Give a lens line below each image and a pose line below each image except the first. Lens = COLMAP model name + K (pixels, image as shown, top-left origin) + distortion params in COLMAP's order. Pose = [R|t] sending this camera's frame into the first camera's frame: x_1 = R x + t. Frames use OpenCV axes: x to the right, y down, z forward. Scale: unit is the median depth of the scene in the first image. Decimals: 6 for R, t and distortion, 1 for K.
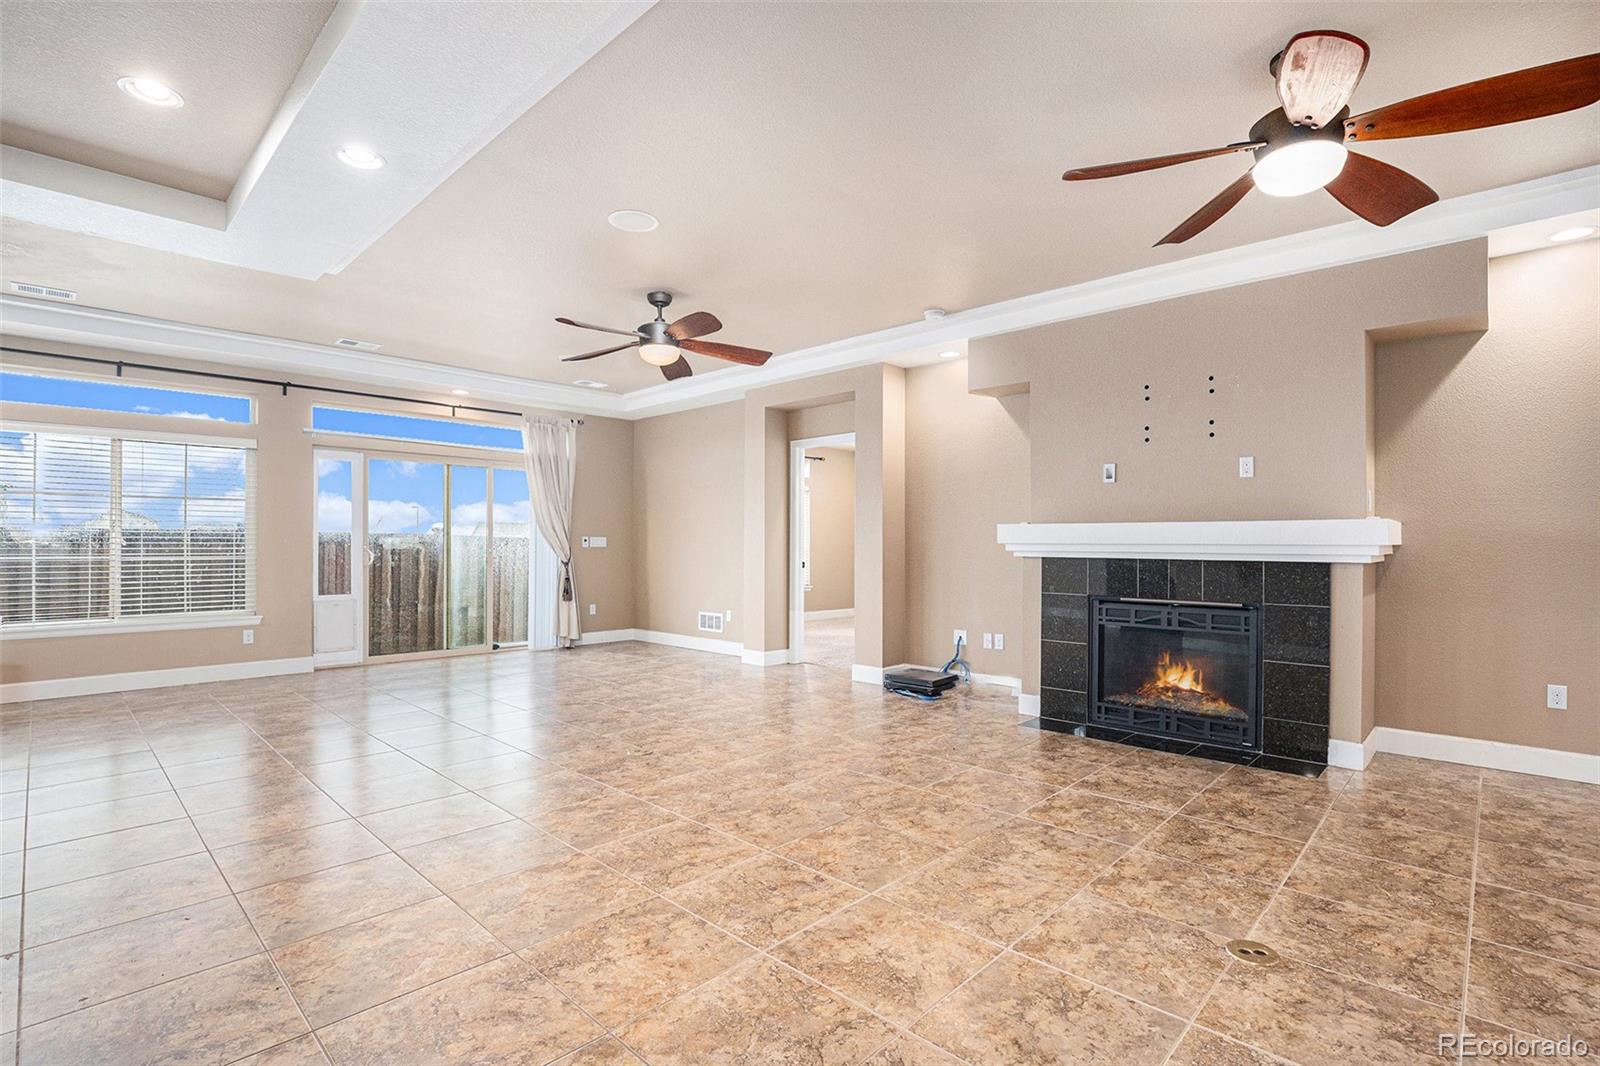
lens RADIAL K [[751.3, 0, 806.2], [0, 751.3, 547.6], [0, 0, 1]] dist [-0.042147, 0.011557]
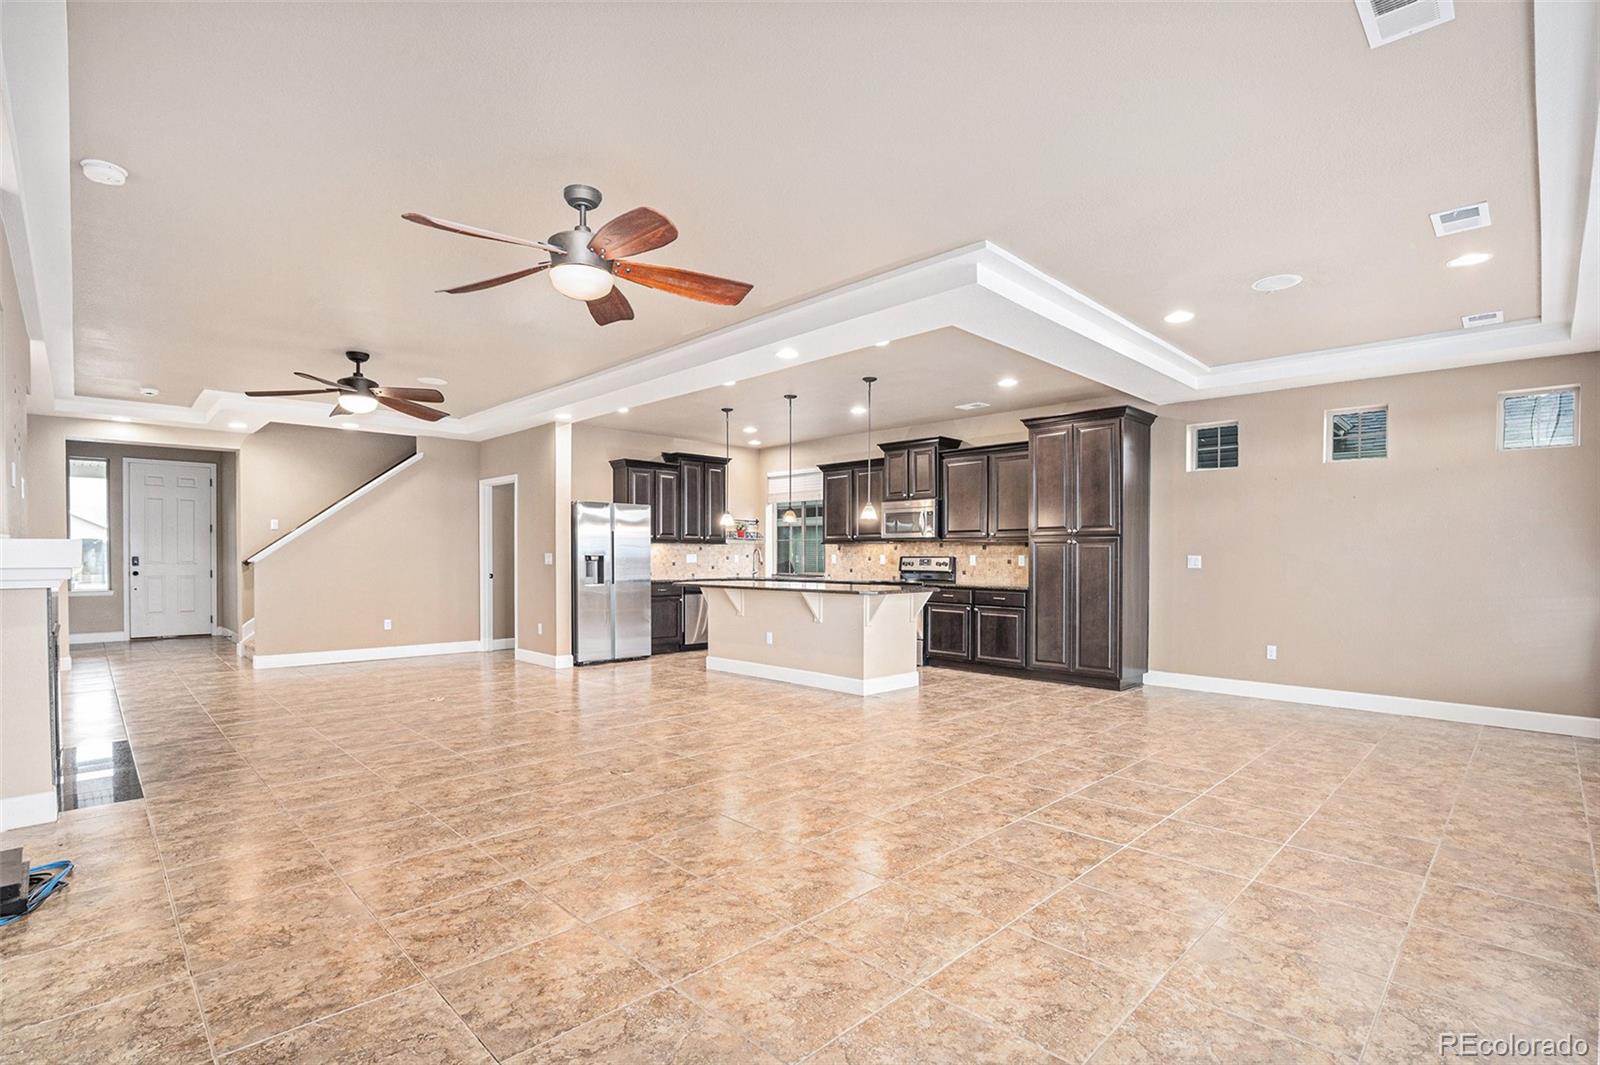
lens RADIAL K [[751.3, 0, 806.2], [0, 751.3, 547.1], [0, 0, 1]] dist [-0.042147, 0.011557]
pose [[-0.999467, -0.007143, 0.031842, -0.492923], [-0.007317, 0.999959, -0.005334, -0.028942], [-0.031802, -0.005564, -0.999479, 1.921944]]
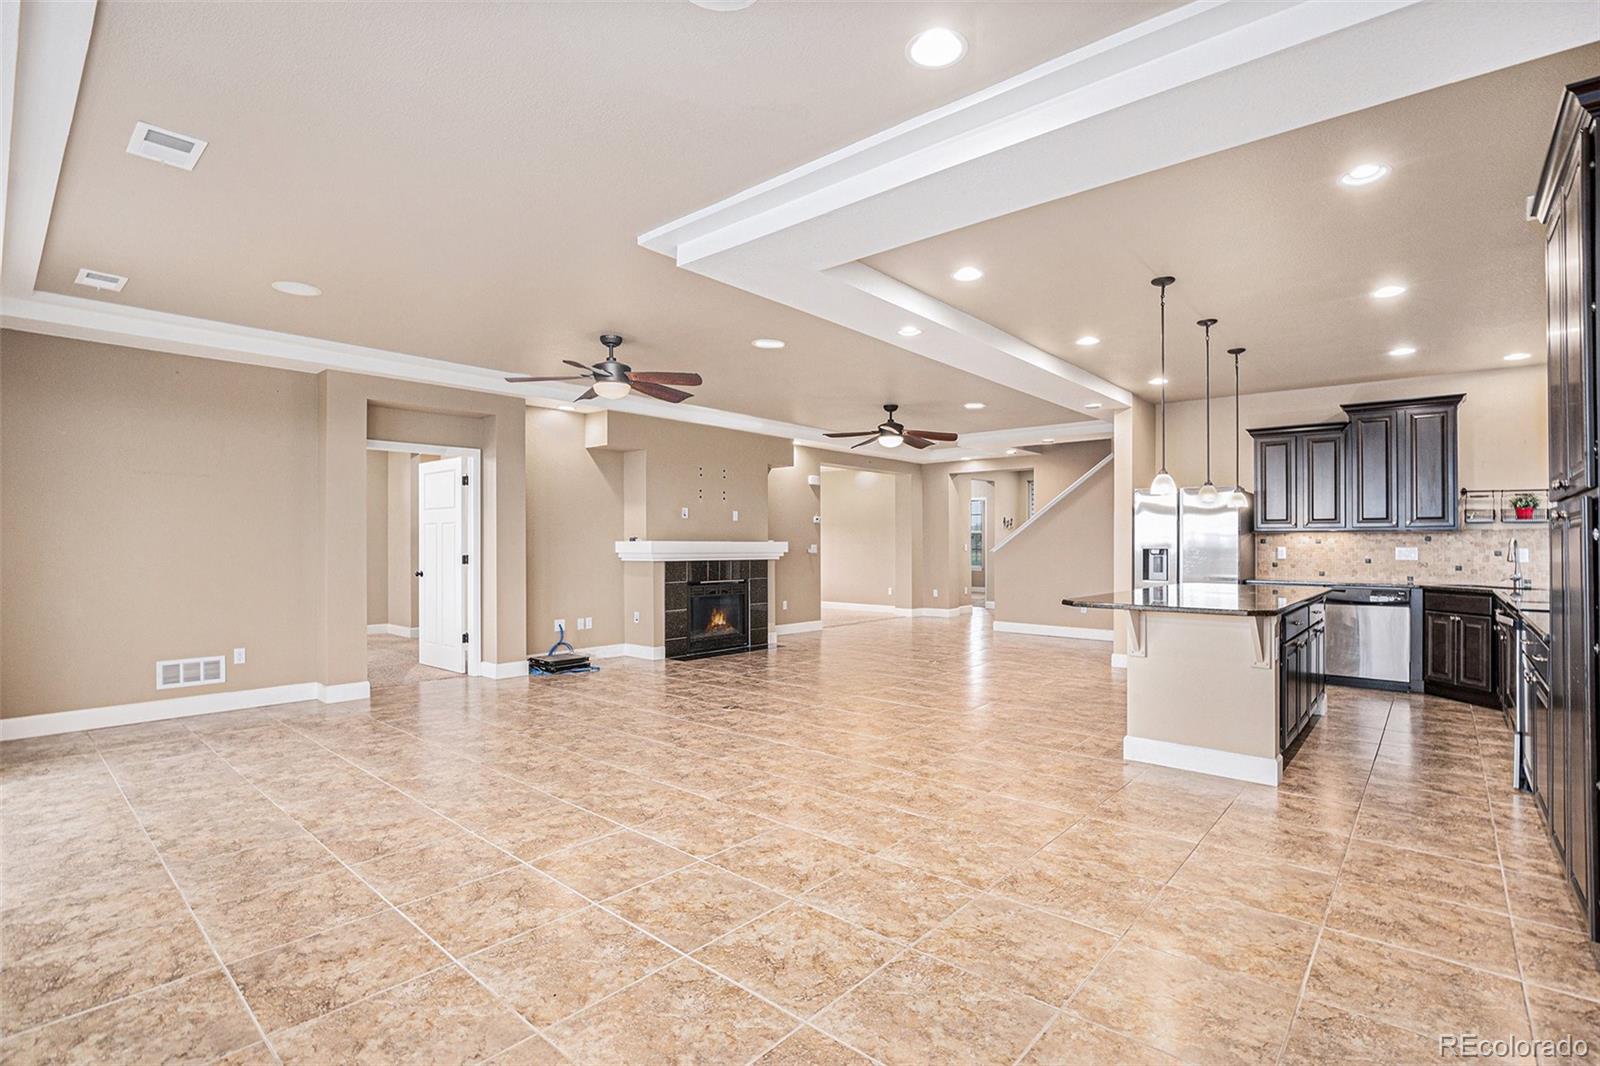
lens RADIAL K [[733.3, 0, 811.2], [0, 733.3, 532.1], [0, 0, 1]] dist [-0.047421, 0.013794]
pose [[-0.056525, 0.013252, 0.998313, -1.530746], [0.003967, 0.999907, -0.013049, -0.034695], [-0.998393, 0.003223, -0.056572, 0.886057]]
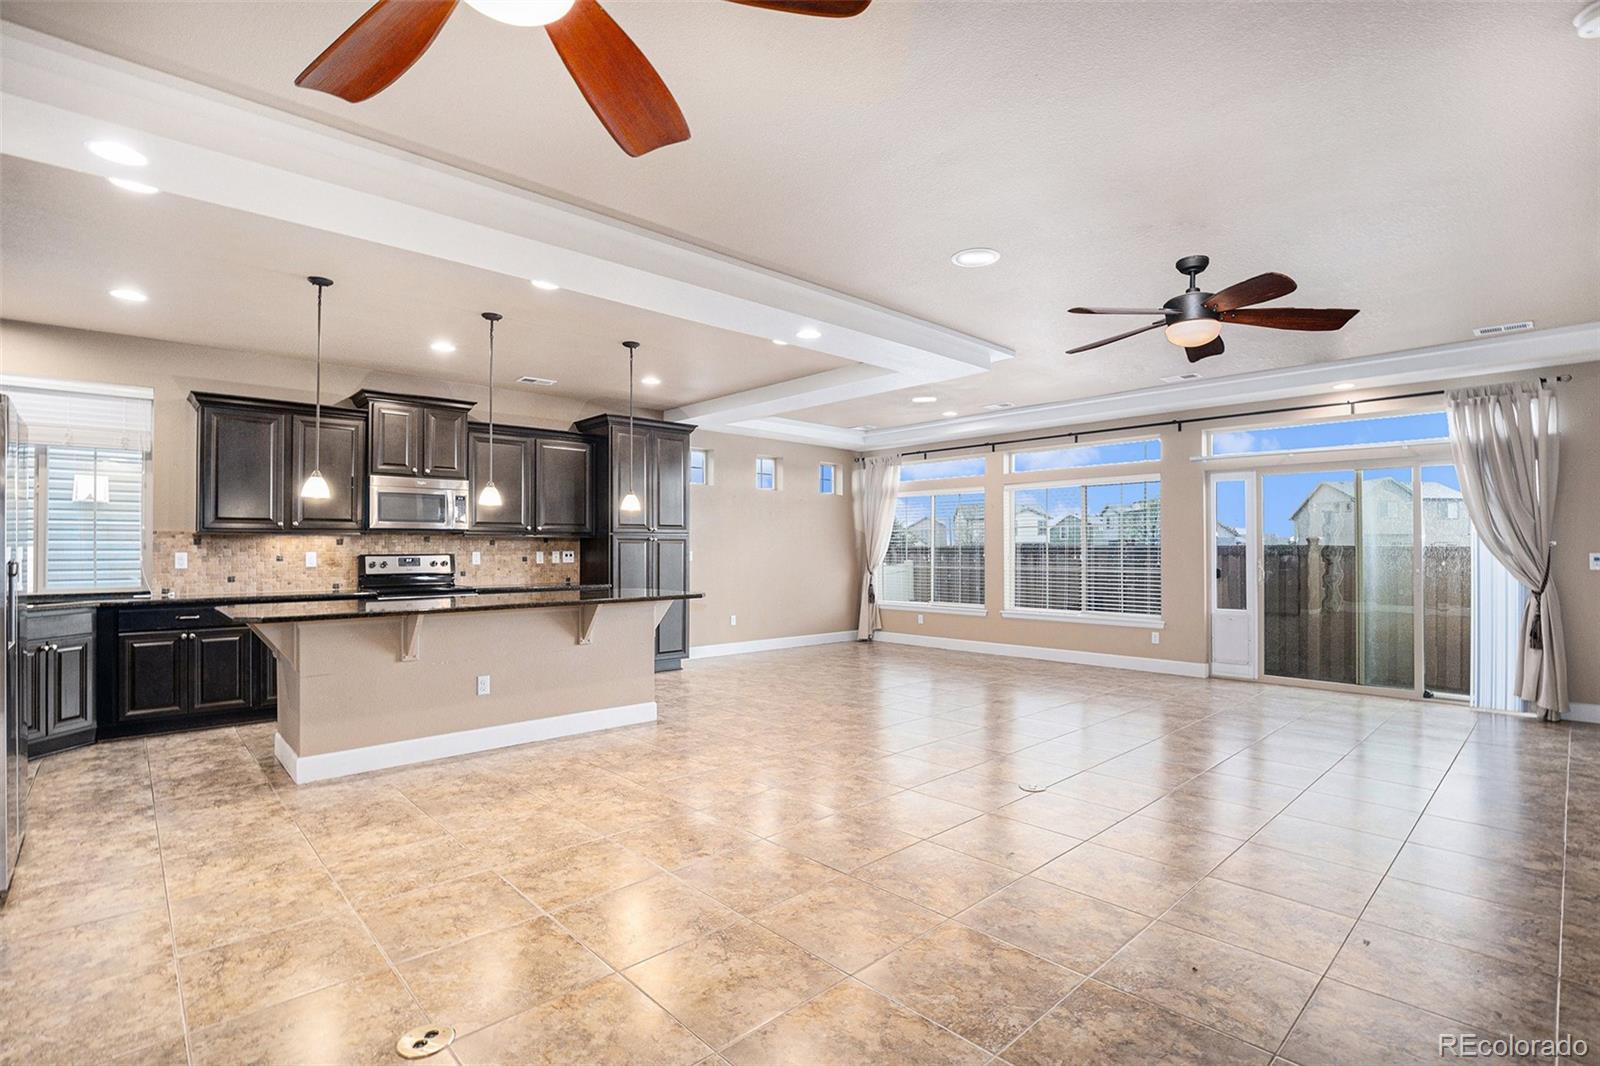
lens RADIAL K [[751.3, 0, 806.2], [0, 751.3, 547.6], [0, 0, 1]] dist [-0.042147, 0.011557]
pose [[-0.056820, -0.004242, -0.998375, 0.720190], [-0.004543, 0.999982, -0.003990, -0.027882], [0.998374, 0.004309, -0.056838, 0.734107]]
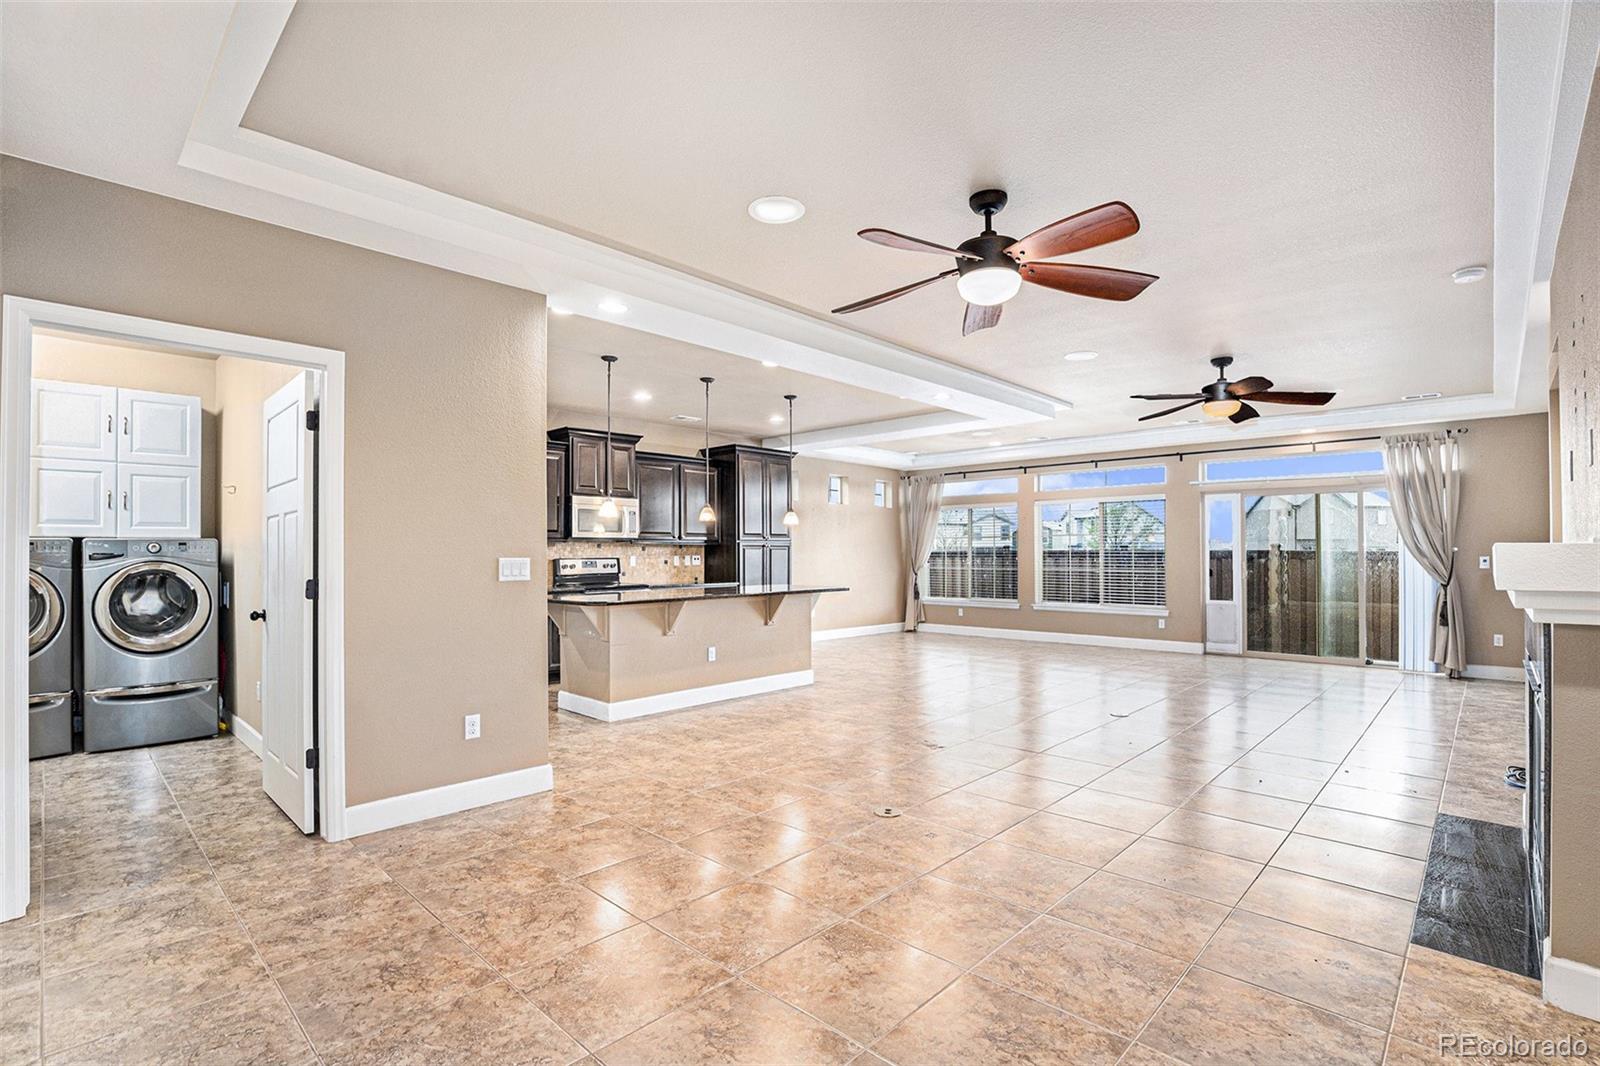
lens RADIAL K [[746.9, 0, 810.3], [0, 746.9, 551.1], [0, 0, 1]] dist [-0.039894, 0.011950]
pose [[0.003903, -0.005785, -0.999976, 1.141999], [-0.004210, 0.999974, -0.005802, -0.025605], [0.999984, 0.004232, 0.003879, 0.390035]]
